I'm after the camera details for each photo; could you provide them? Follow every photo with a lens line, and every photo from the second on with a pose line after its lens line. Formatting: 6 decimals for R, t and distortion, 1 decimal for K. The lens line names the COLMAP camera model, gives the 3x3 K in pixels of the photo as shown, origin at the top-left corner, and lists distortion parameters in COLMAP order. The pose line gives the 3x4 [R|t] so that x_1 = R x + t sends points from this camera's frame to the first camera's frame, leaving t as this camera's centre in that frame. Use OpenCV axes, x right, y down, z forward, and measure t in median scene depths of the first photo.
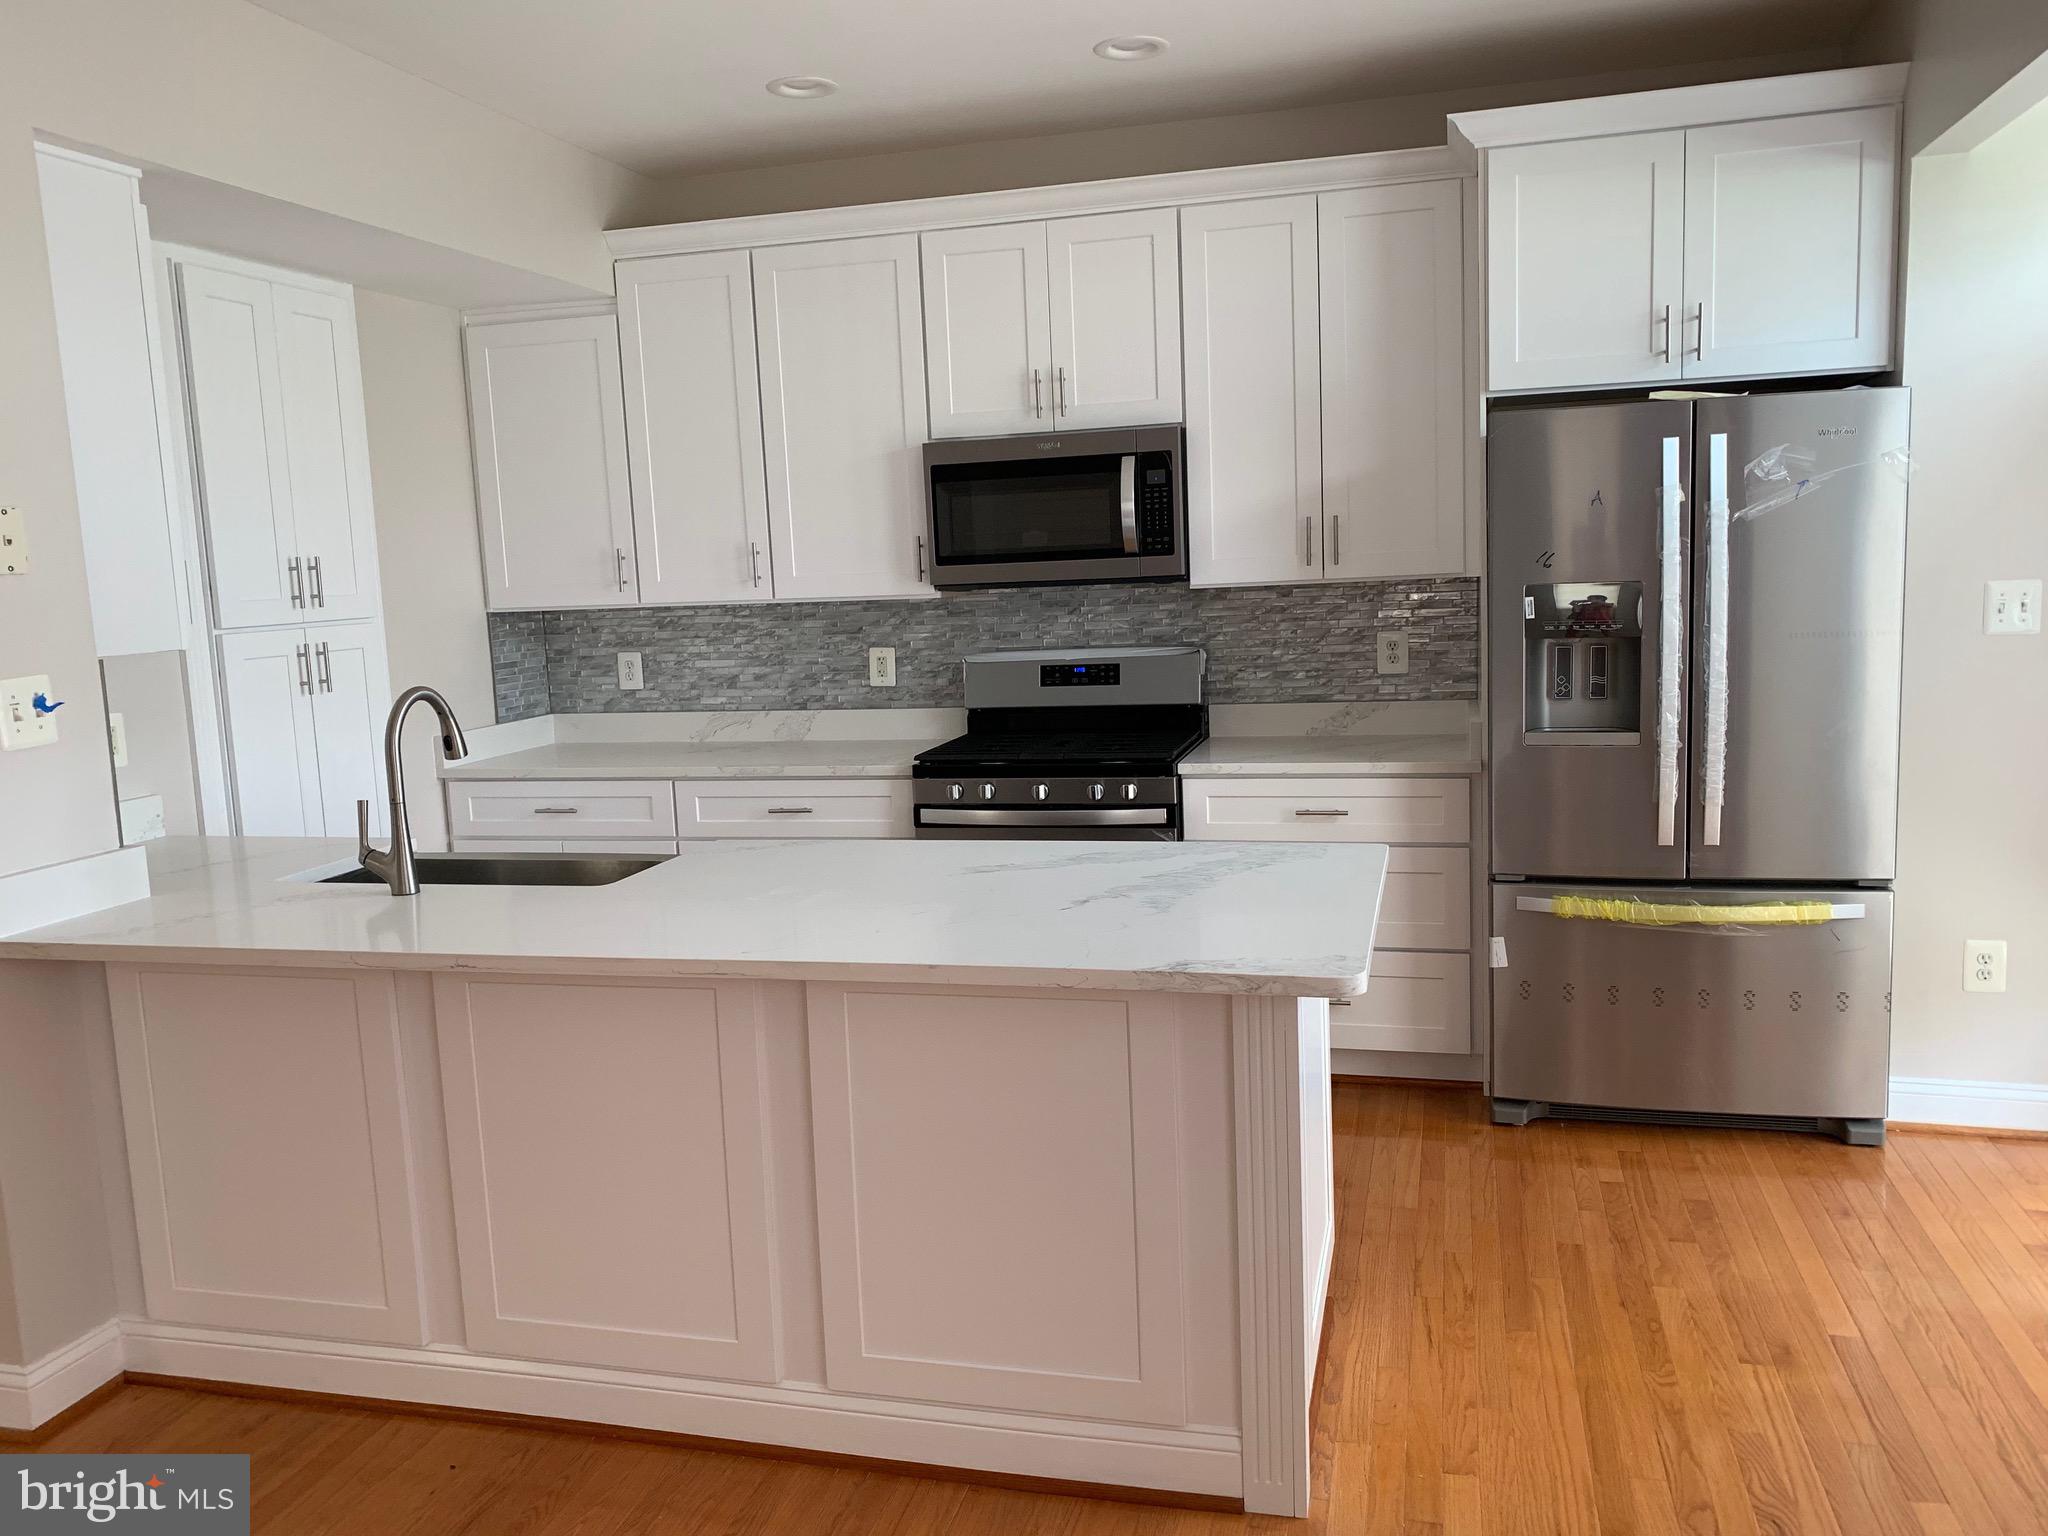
lens RADIAL K [[1576.1, 0, 1024.0], [0, 1576.1, 768.0], [0, 0, 1]] dist [0.094993, -0.125902]
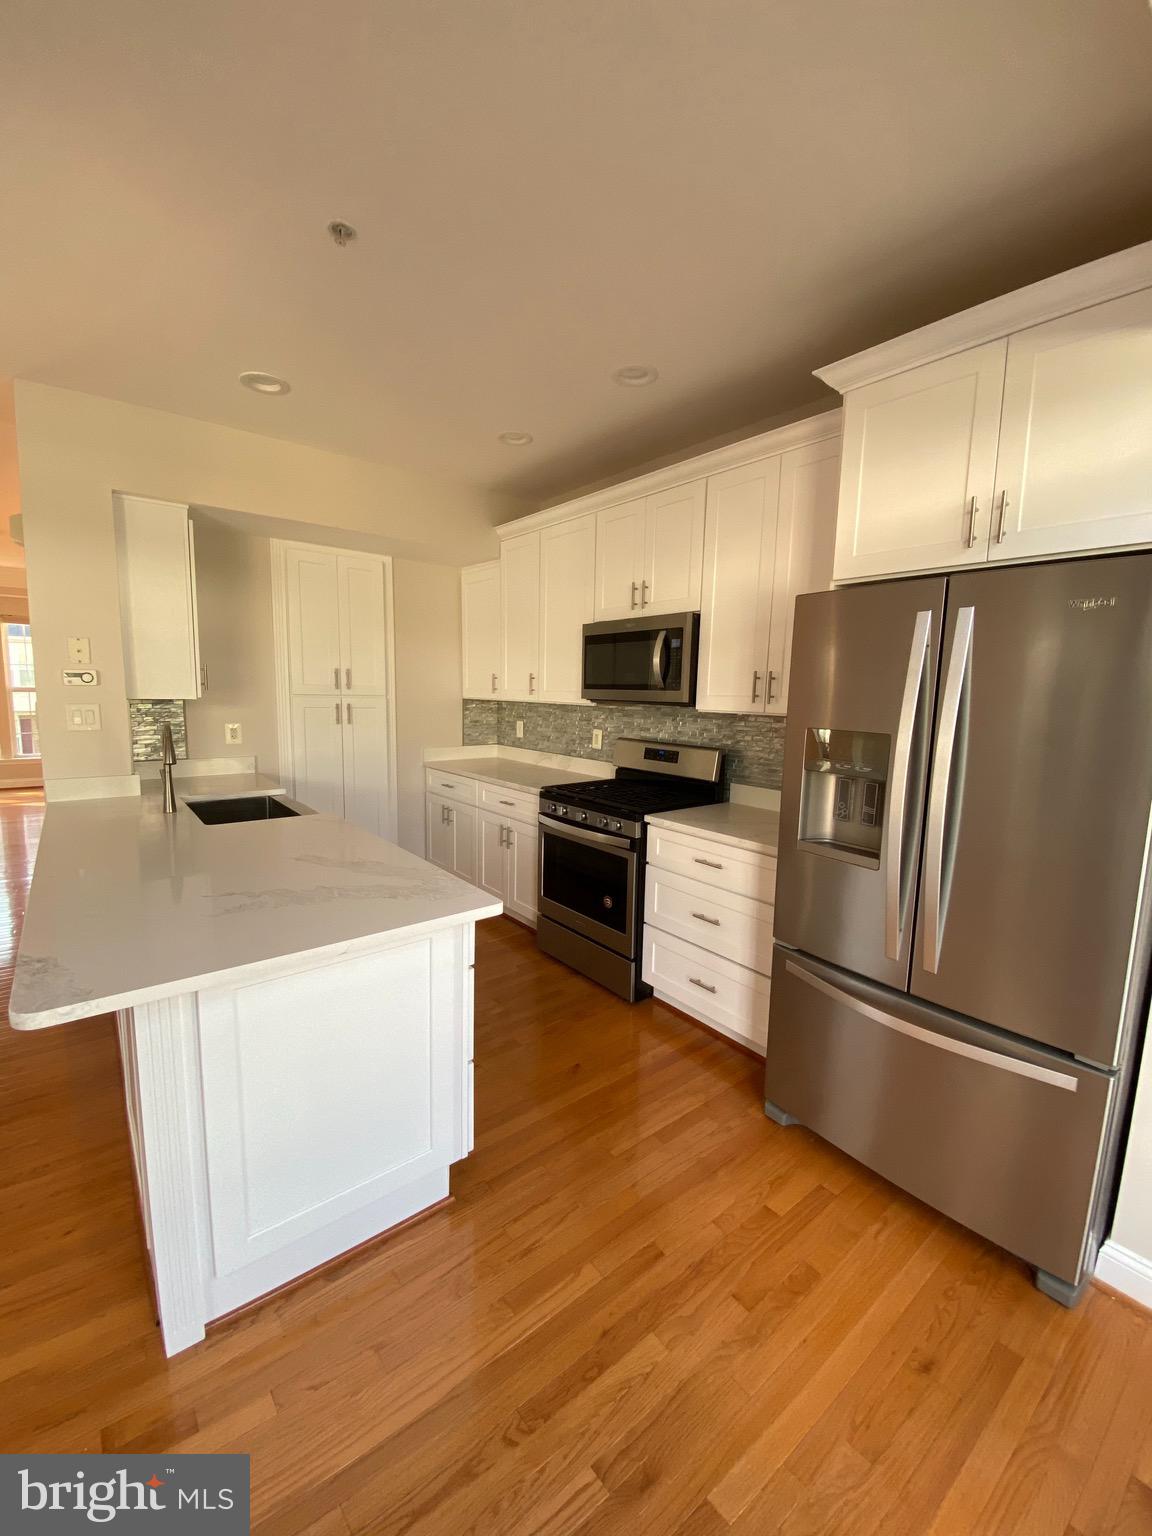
lens RADIAL K [[619.6, 0, 576.0], [0, 619.6, 768.0], [0, 0, 1]] dist [0.037431, -0.028344]
pose [[0.802633, 0.135535, -0.580870, 0.396643], [-0.135411, 0.989819, 0.043848, -0.067912], [0.580899, 0.043462, 0.812815, 0.411581]]
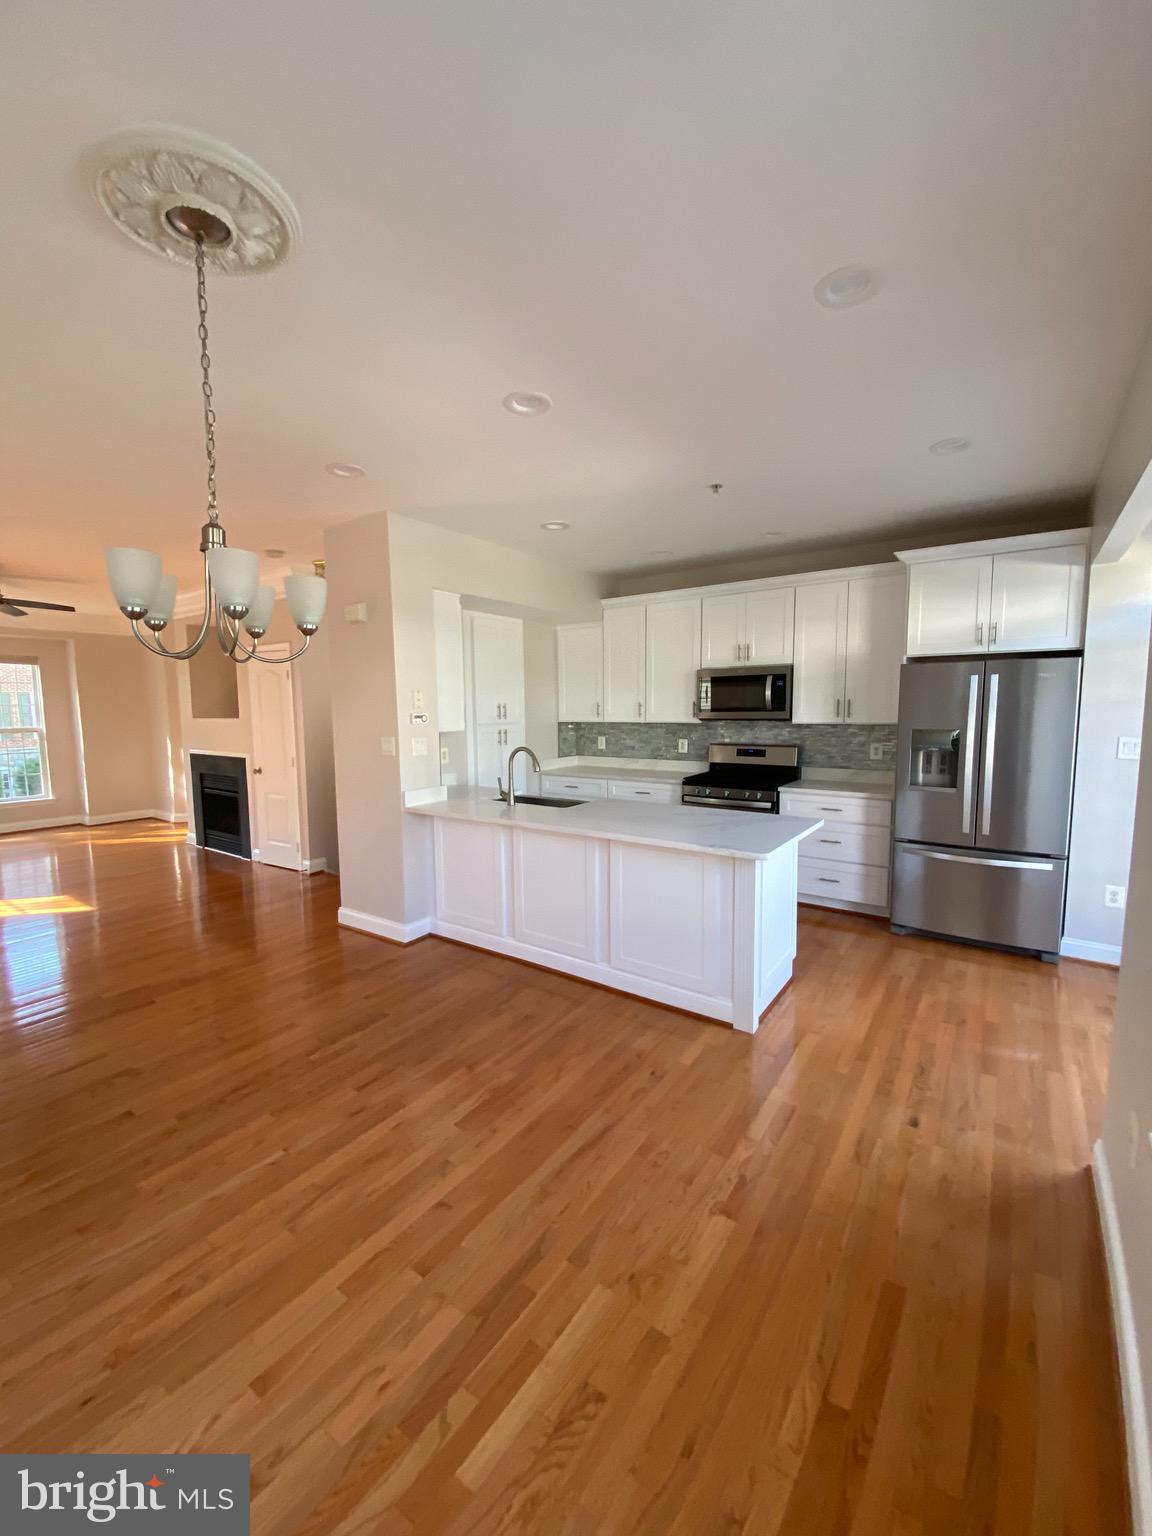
lens RADIAL K [[619.6, 0, 576.0], [0, 619.6, 768.0], [0, 0, 1]] dist [0.037431, -0.028344]
pose [[0.938395, 0.067389, -0.338929, 0.127104], [-0.074814, 0.997158, -0.008875, 0.000080], [0.337368, 0.033685, 0.940770, -0.137062]]
